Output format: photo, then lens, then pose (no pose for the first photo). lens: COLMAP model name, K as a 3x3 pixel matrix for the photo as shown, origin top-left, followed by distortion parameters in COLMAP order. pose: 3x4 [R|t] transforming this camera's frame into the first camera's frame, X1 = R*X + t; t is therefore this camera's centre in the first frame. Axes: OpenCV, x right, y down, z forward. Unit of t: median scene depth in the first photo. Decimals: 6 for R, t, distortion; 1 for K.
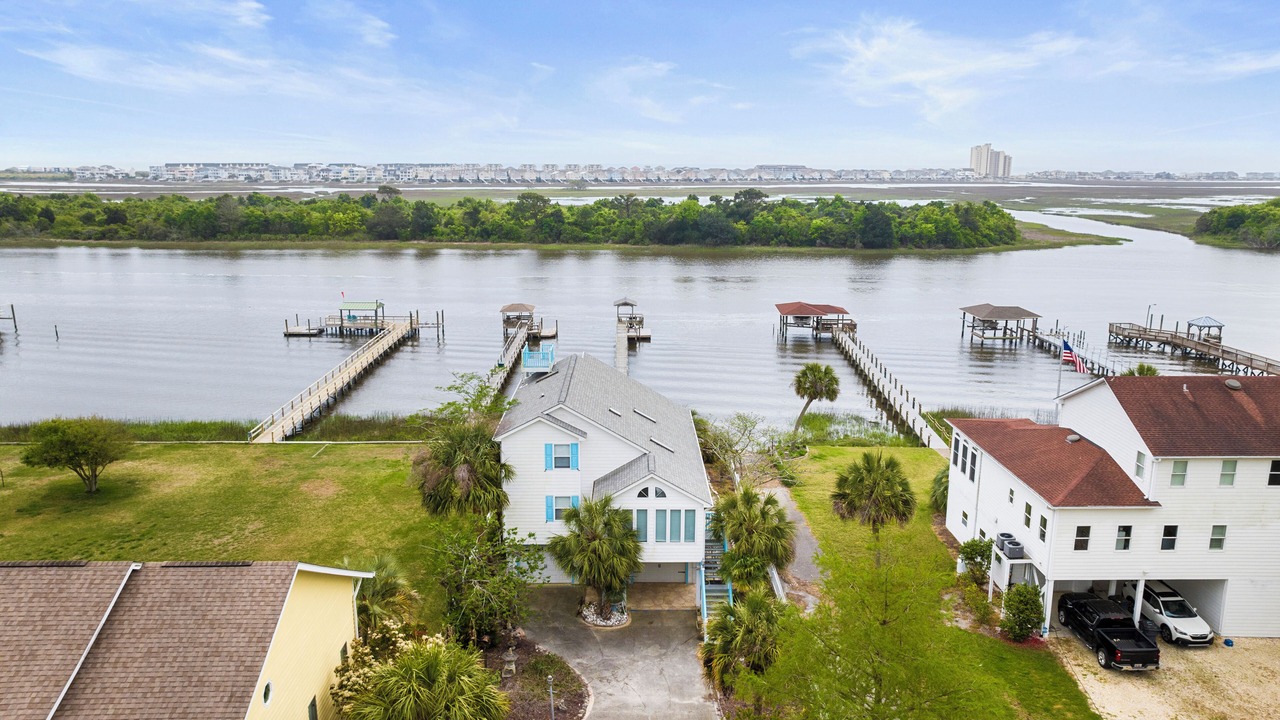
lens RADIAL K [[913.7, 0, 640.0], [0, 913.7, 360.0], [0, 0, 1]] dist [-0.017565, -0.005387]
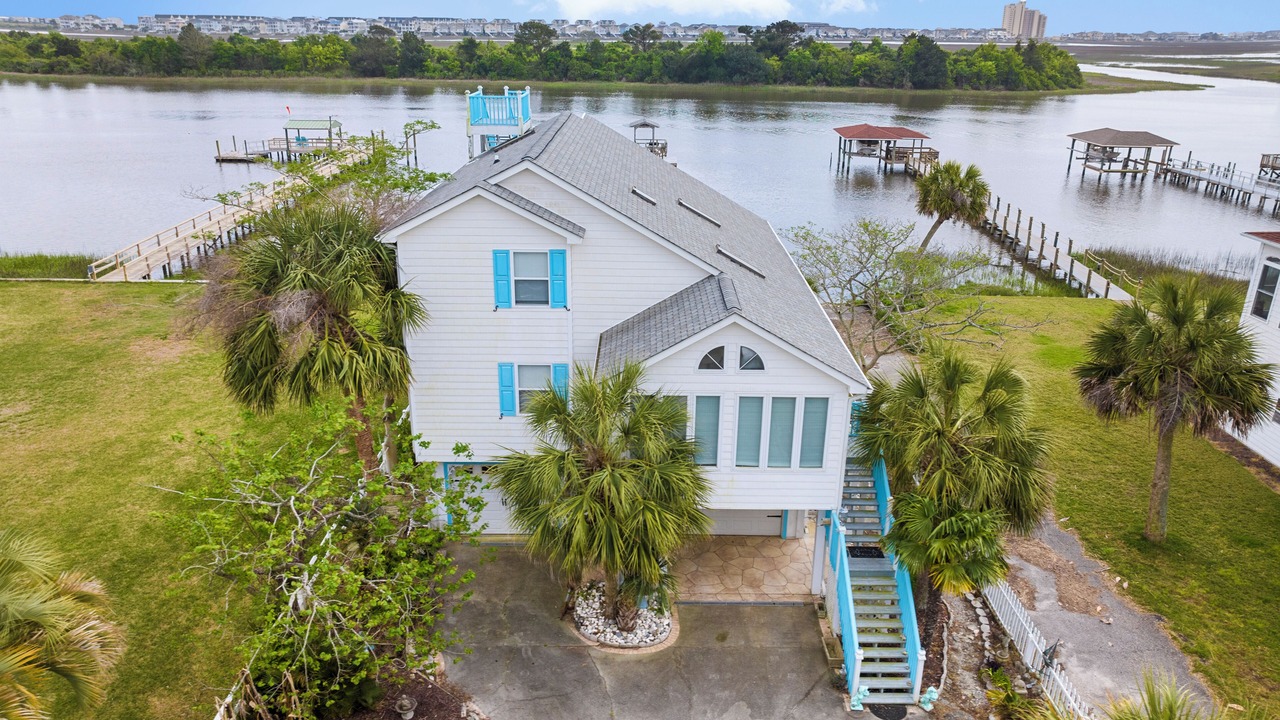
lens RADIAL K [[905.2, 0, 640.0], [0, 905.2, 360.0], [0, 0, 1]] dist [-0.057495, 0.074786]
pose [[0.999878, 0.011175, -0.010917, -0.004959], [-0.009517, 0.989883, 0.141569, 0.015998], [0.012389, -0.141448, 0.989868, 0.107340]]
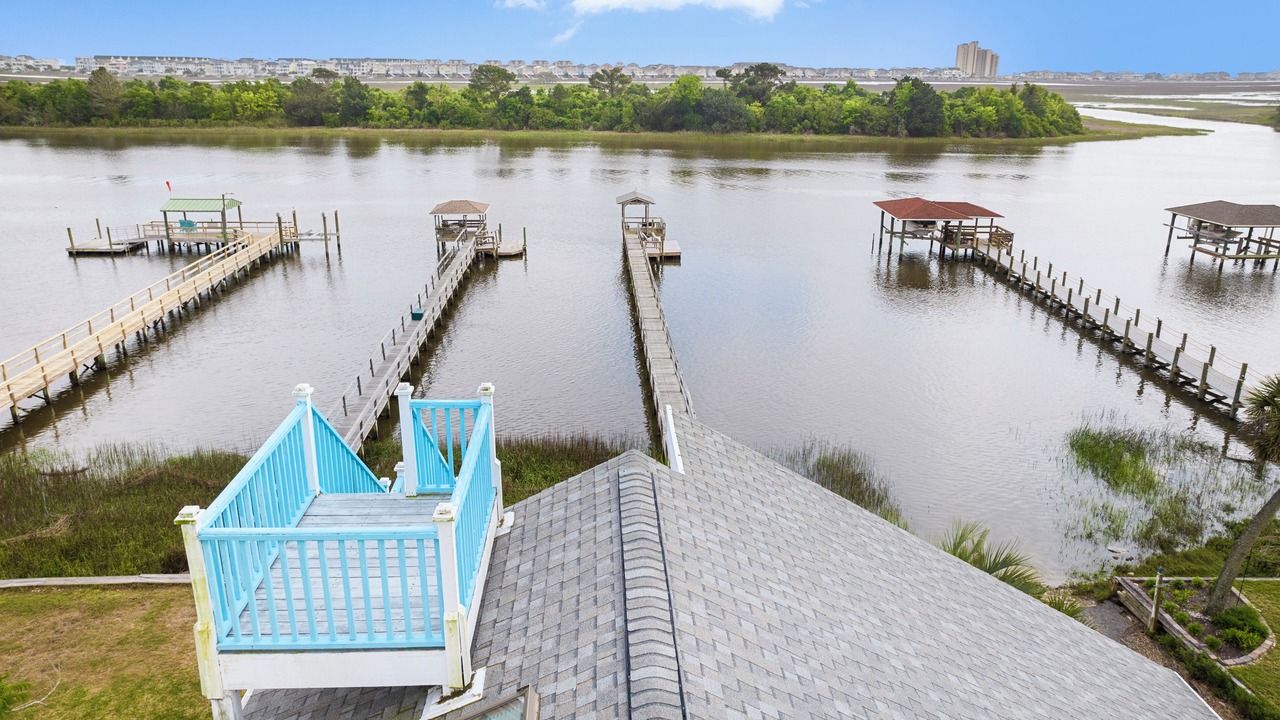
lens RADIAL K [[901.9, 0, 640.0], [0, 901.9, 360.0], [0, 0, 1]] dist [-0.056703, 0.079375]
pose [[0.999423, -0.006041, 0.033439, -0.018422], [0.002560, 0.994661, 0.103166, -0.009230], [-0.033883, -0.103021, 0.994102, 0.207975]]
